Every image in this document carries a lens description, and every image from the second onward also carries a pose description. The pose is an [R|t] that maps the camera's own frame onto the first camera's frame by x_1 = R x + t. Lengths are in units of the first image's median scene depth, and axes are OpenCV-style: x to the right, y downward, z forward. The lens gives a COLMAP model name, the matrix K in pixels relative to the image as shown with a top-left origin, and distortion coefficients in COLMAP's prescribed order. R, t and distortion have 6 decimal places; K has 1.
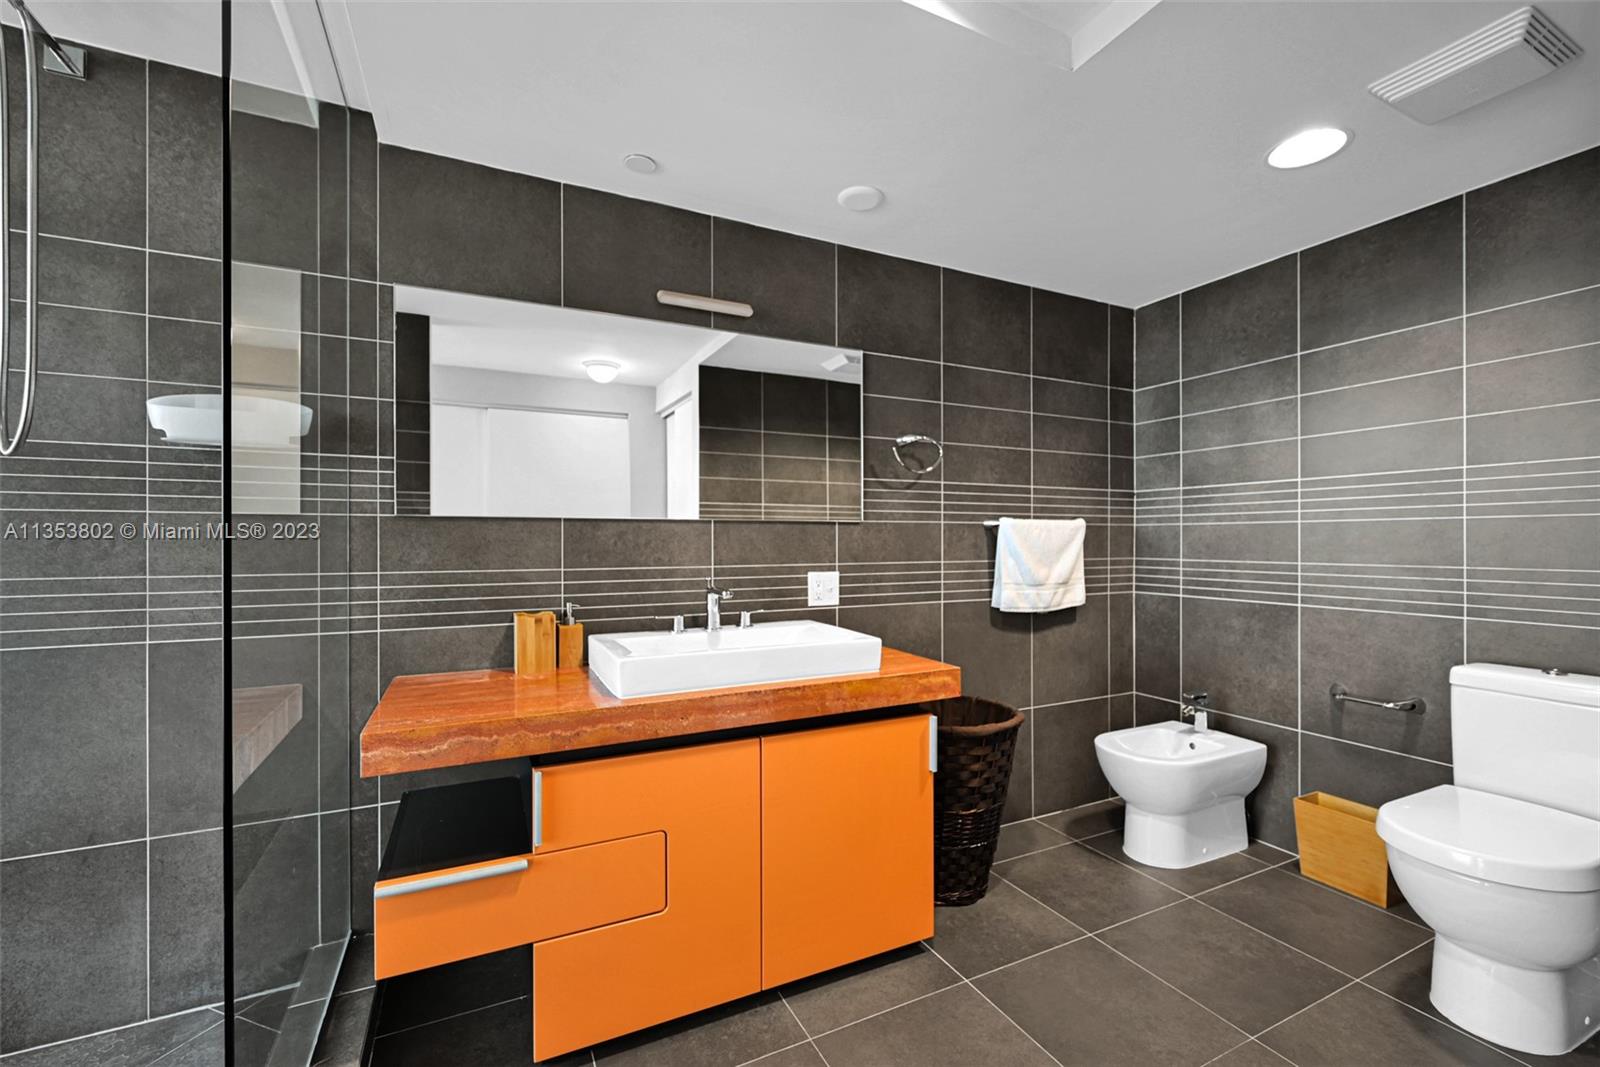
lens RADIAL K [[671.7, 0, 806.4], [0, 671.7, 542.4], [0, 0, 1]] dist [-0.001378, -0.000055]
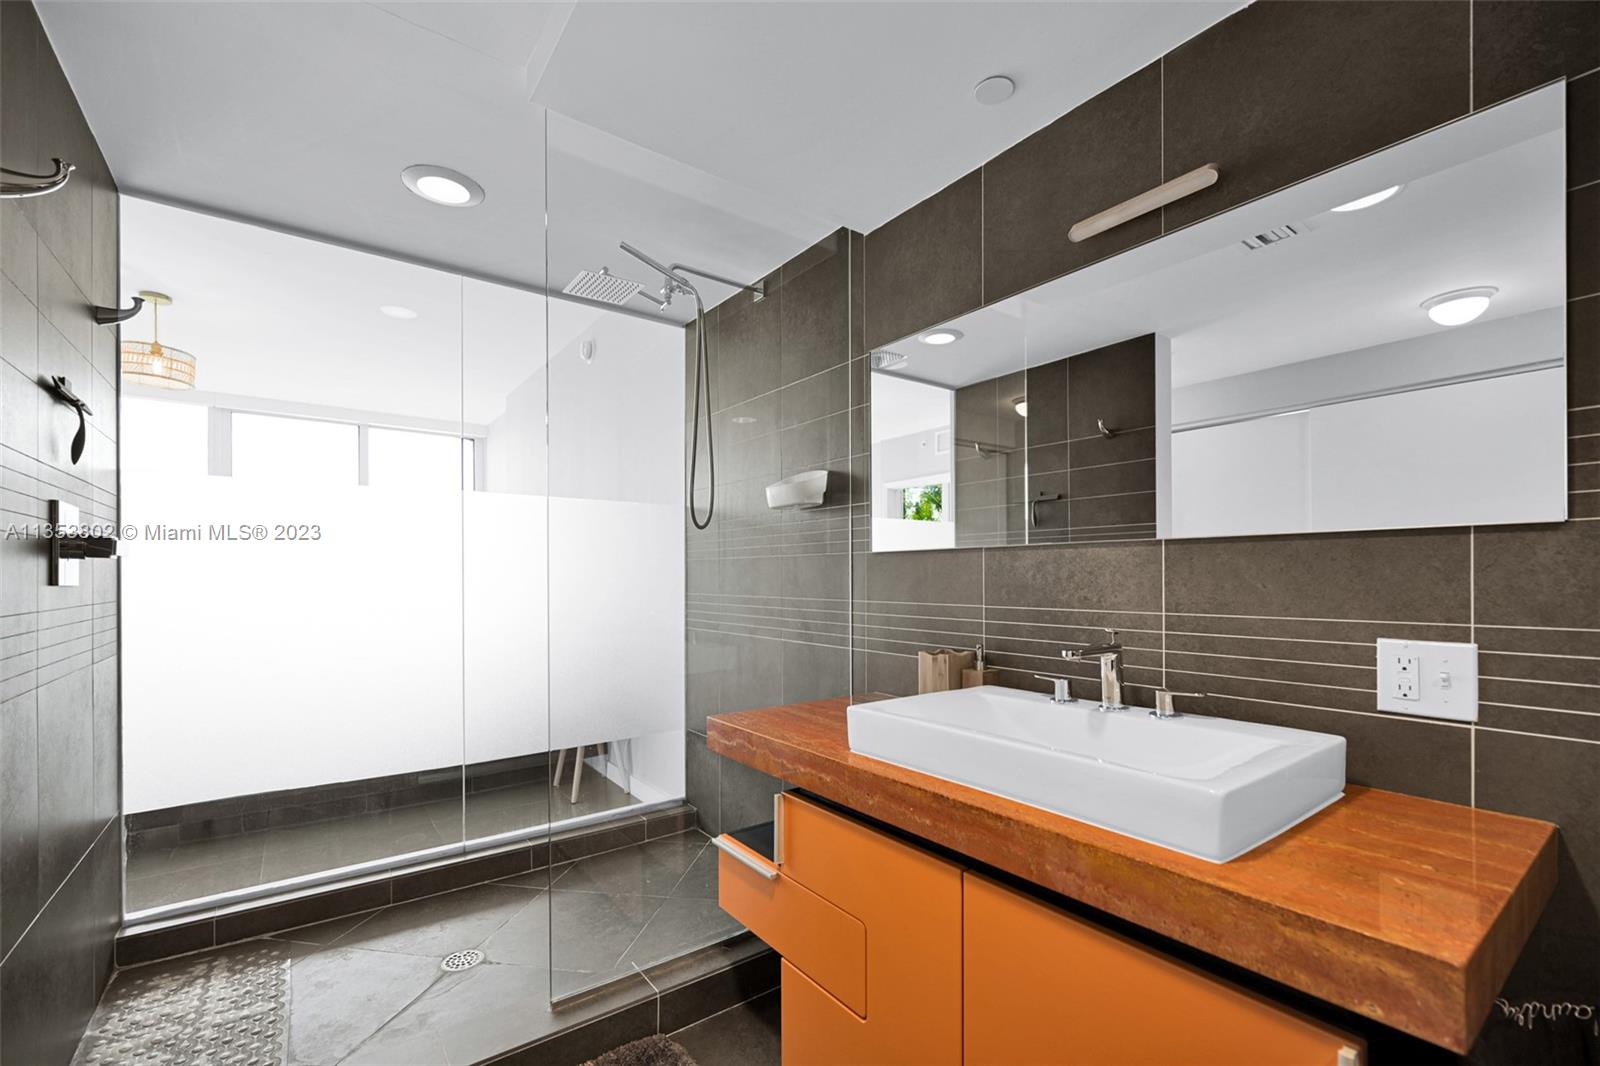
lens RADIAL K [[677.1, 0, 807.3], [0, 677.1, 580.5], [0, 0, 1]] dist [-0.001948, -0.000263]
pose [[0.189910, 0.004392, -0.981792, 0.461121], [-0.001572, 0.999990, 0.004170, 0.003243], [0.981800, 0.000752, 0.189915, 0.604977]]
